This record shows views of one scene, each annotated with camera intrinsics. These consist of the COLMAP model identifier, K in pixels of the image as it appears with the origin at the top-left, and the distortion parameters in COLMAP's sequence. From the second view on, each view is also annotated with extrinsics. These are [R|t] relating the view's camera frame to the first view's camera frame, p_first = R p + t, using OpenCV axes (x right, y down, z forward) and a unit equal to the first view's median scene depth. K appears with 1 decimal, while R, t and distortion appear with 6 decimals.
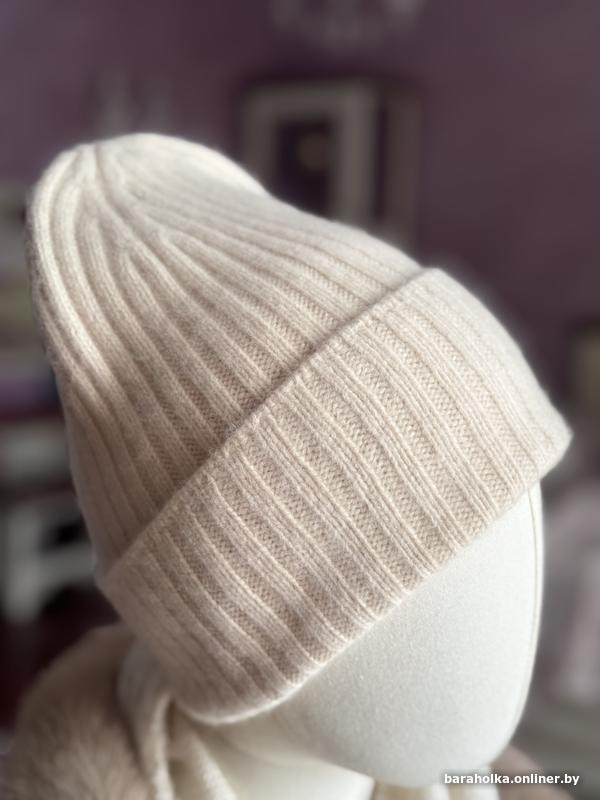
lens RADIAL K [[1141.2, 0, 300.2], [0, 1141.2, 400.8], [0, 0, 1]] dist [0.125560, 0.000000]
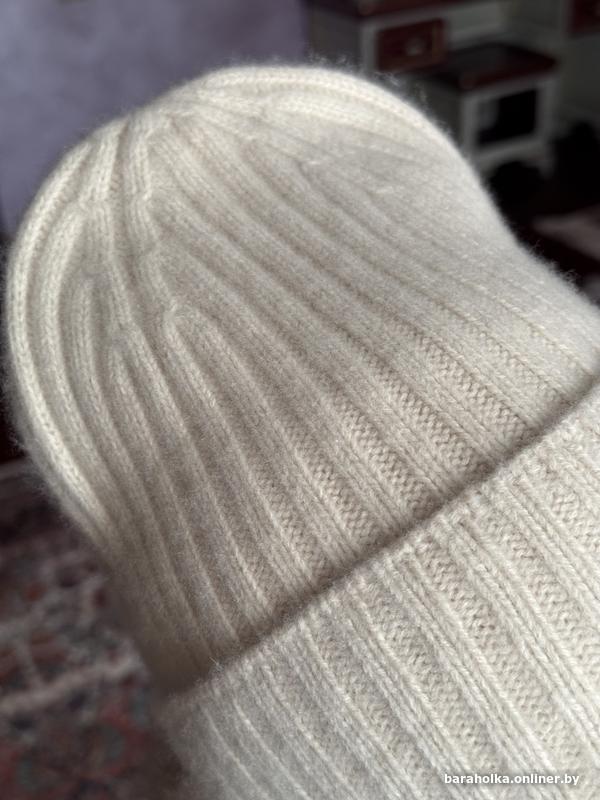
lens RADIAL K [[1141.2, 0, 299.3], [0, 1141.2, 399.2], [0, 0, 1]] dist [0.125560, 0.000000]
pose [[0.925566, 0.112149, -0.361594, 0.215306], [0.030883, 0.929567, 0.367358, -0.374714], [0.377324, -0.351181, 0.856912, 0.472647]]
